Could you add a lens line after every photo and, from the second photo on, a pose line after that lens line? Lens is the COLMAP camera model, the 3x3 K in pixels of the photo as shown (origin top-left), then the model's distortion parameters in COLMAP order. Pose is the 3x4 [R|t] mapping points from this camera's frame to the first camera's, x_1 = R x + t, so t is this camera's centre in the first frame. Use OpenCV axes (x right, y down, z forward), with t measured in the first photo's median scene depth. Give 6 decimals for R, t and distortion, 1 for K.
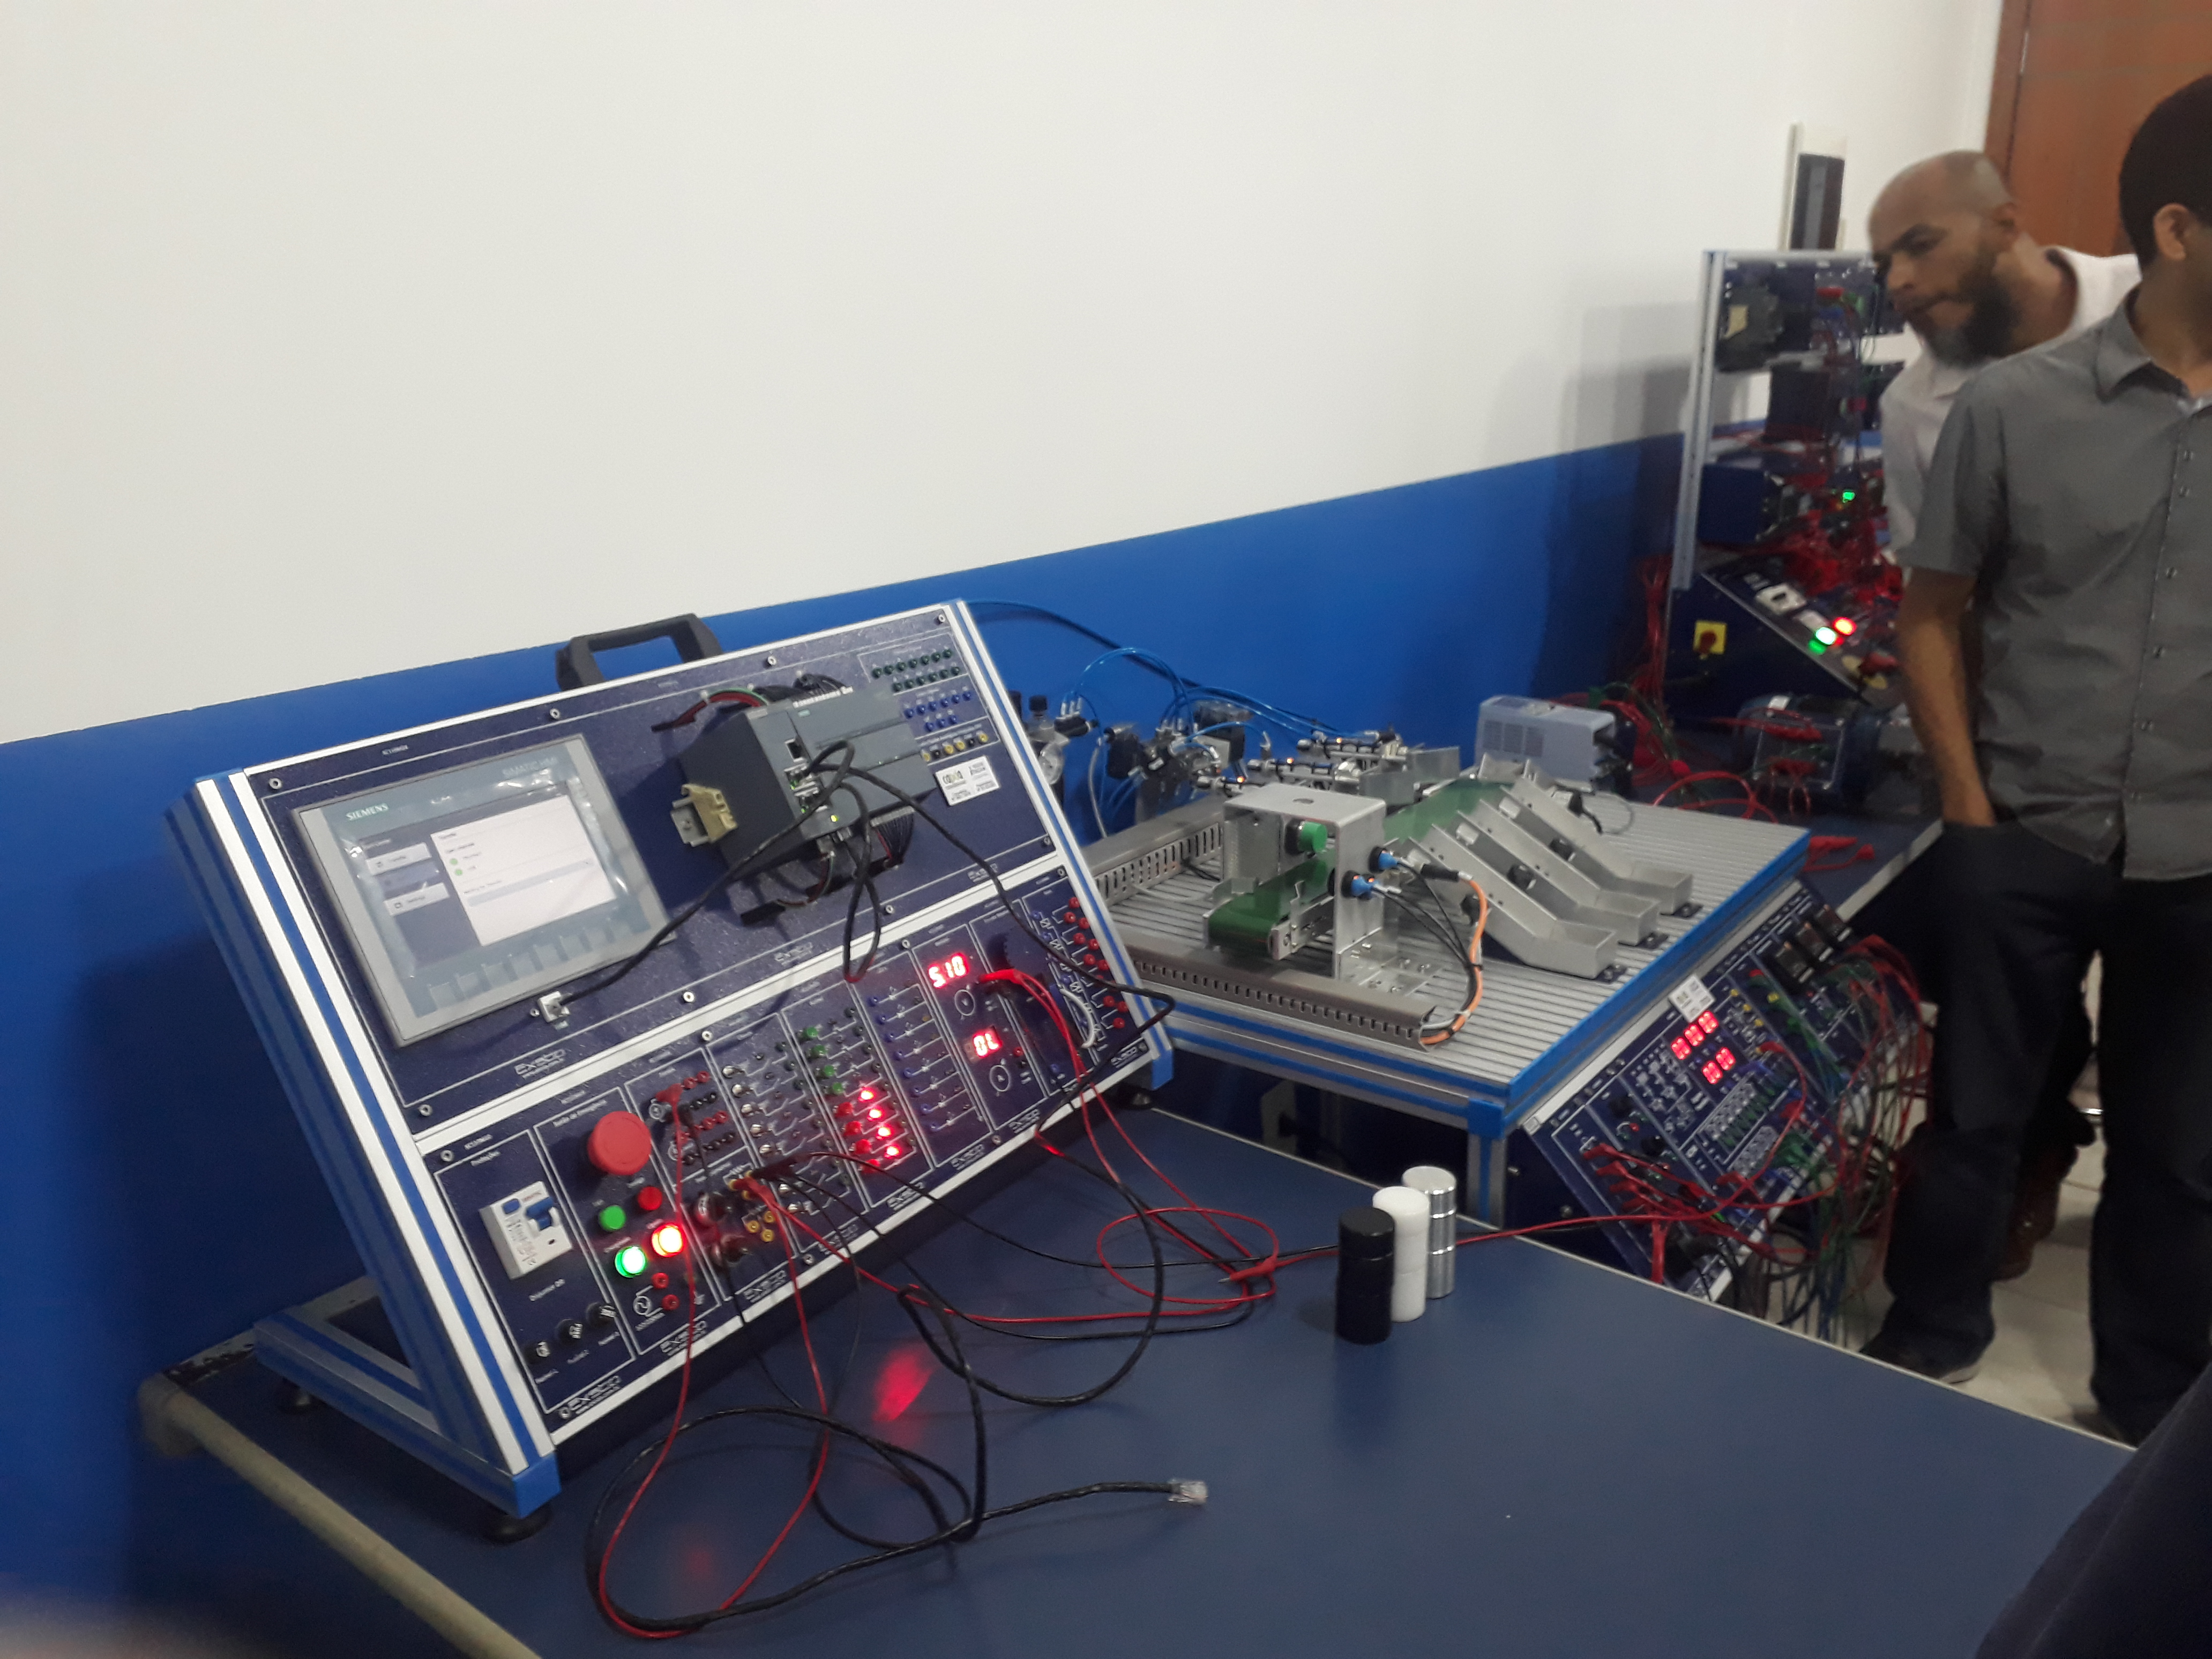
lens RADIAL K [[1763.8, 0, 1095.0], [0, 1763.8, 804.9], [0, 0, 1]] dist [0.078275, -0.085973]
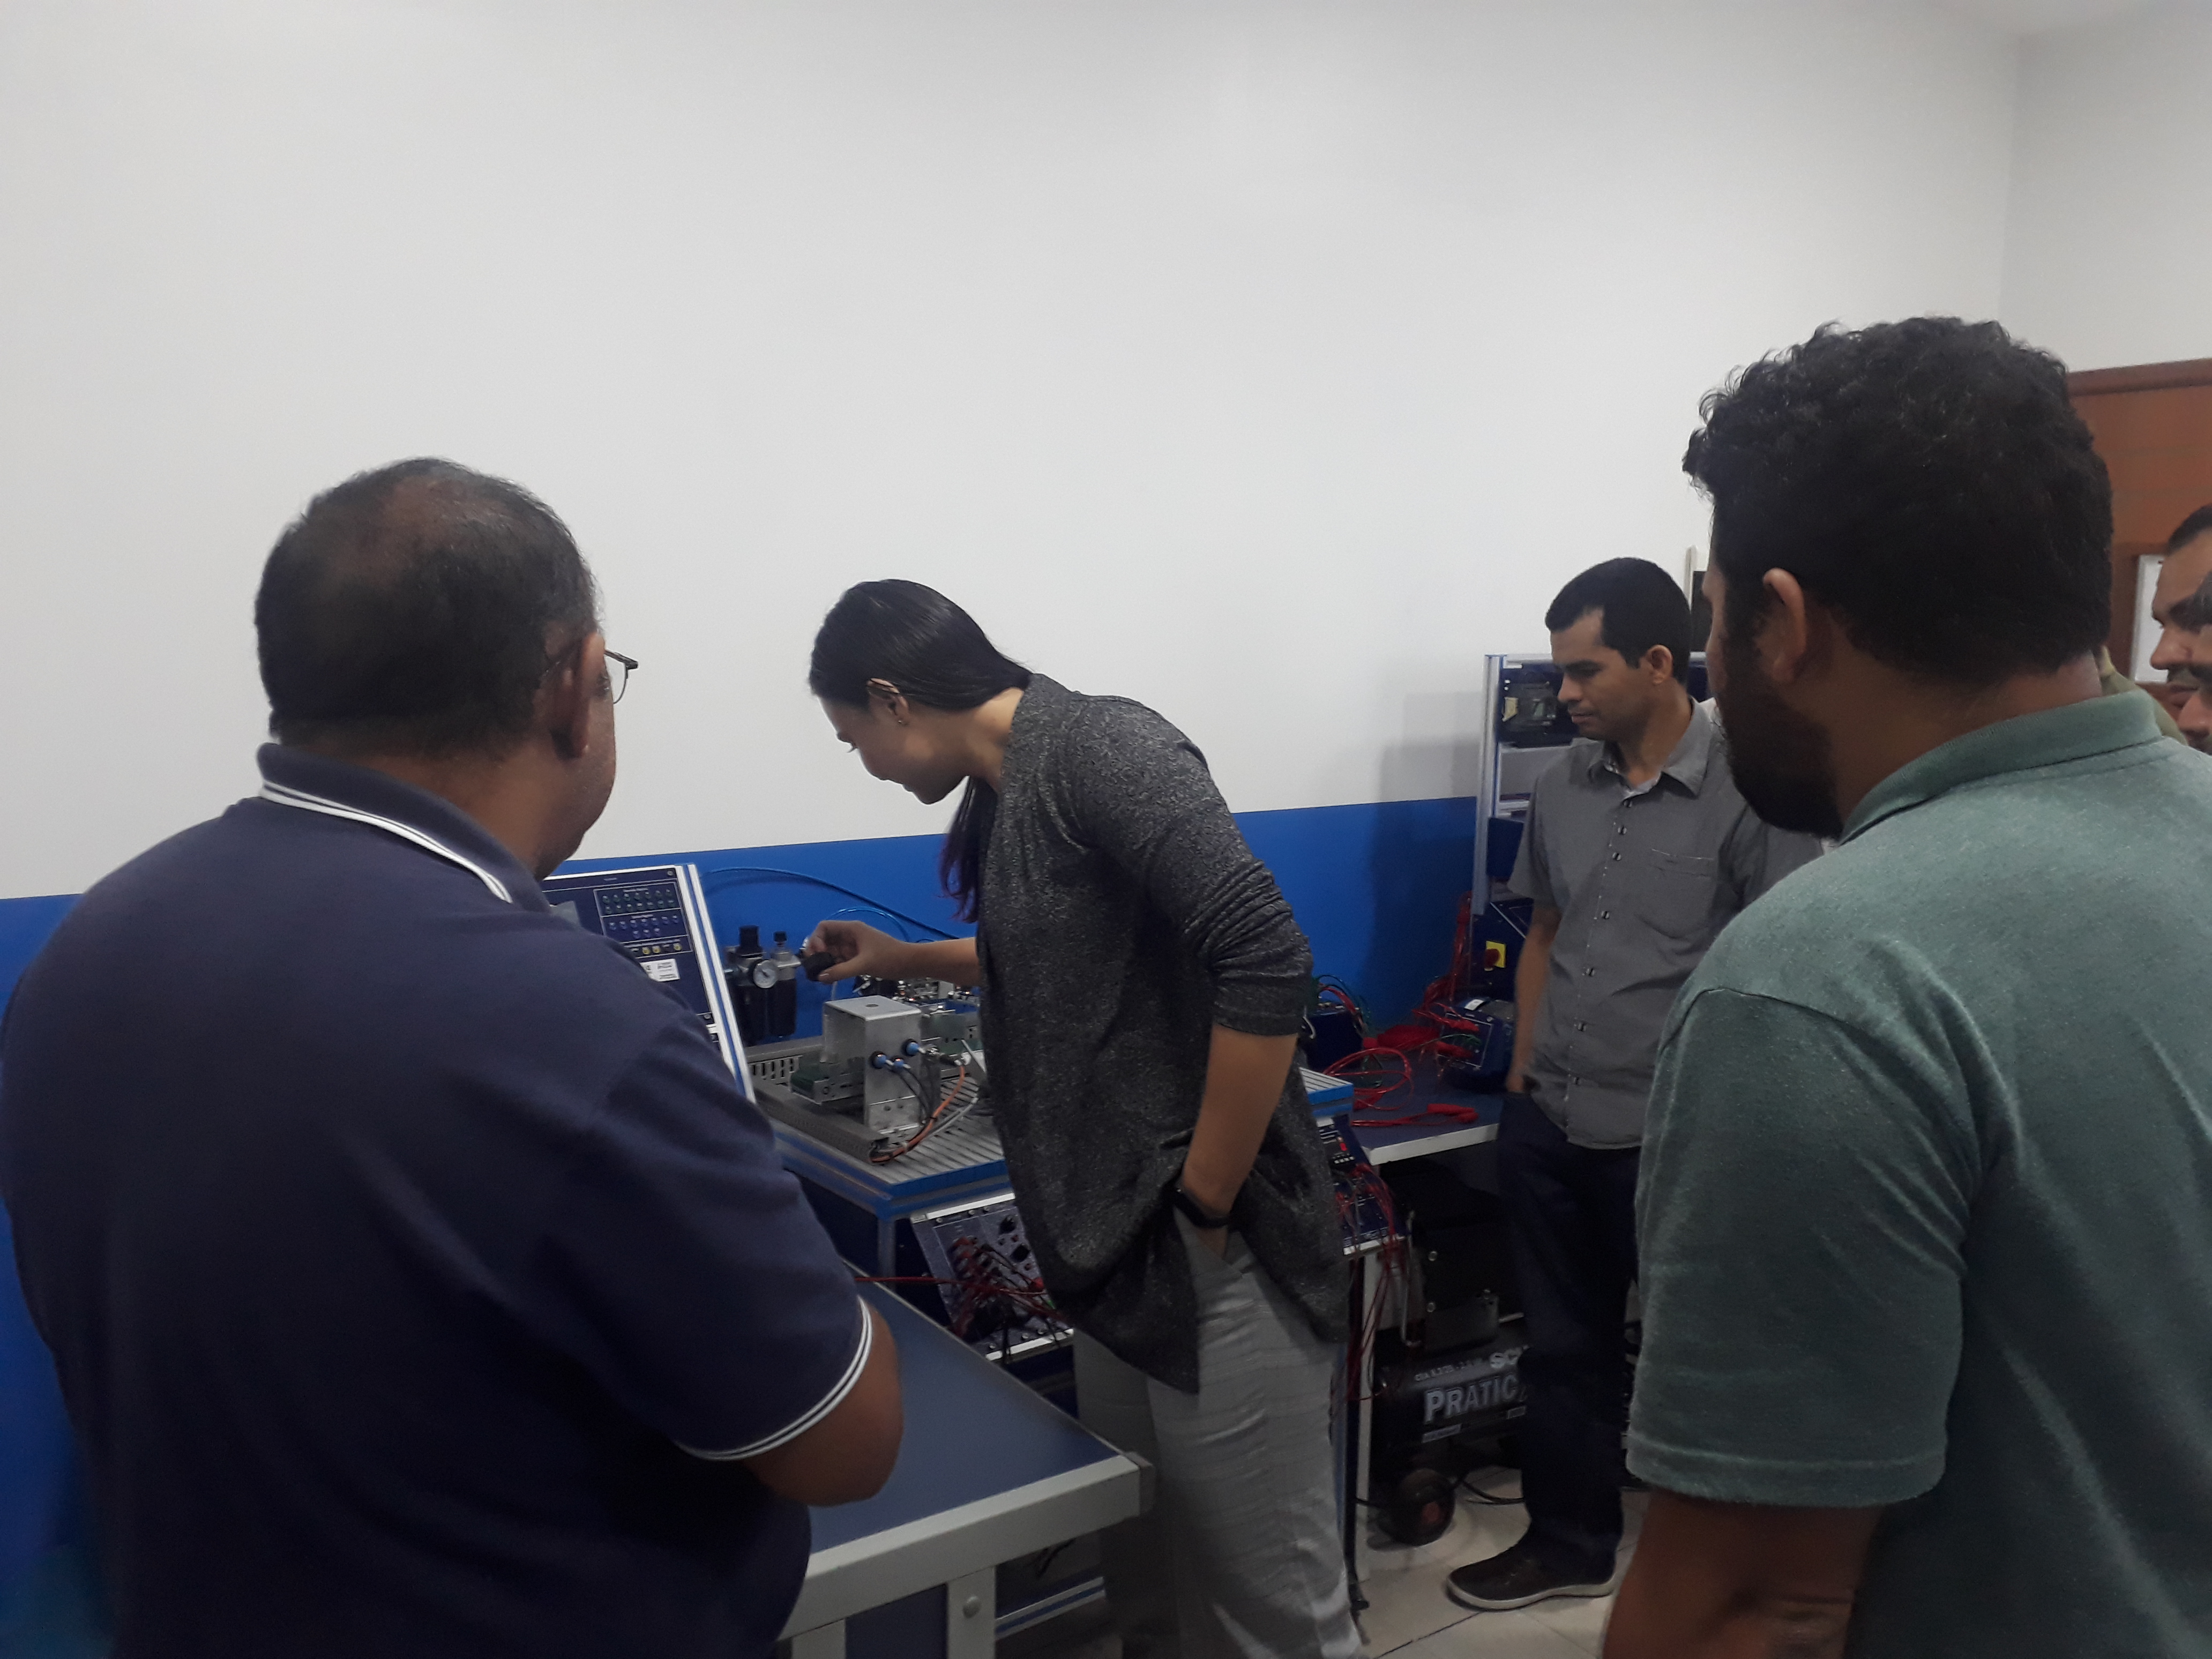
lens RADIAL K [[1763.8, 0, 1093.9], [0, 1763.8, 827.7], [0, 0, 1]] dist [0.078275, -0.085973]
pose [[0.956578, 0.059733, -0.285290, 0.766083], [-0.104893, 0.983748, -0.145733, 0.050763], [0.271948, 0.169330, 0.947297, -0.461261]]
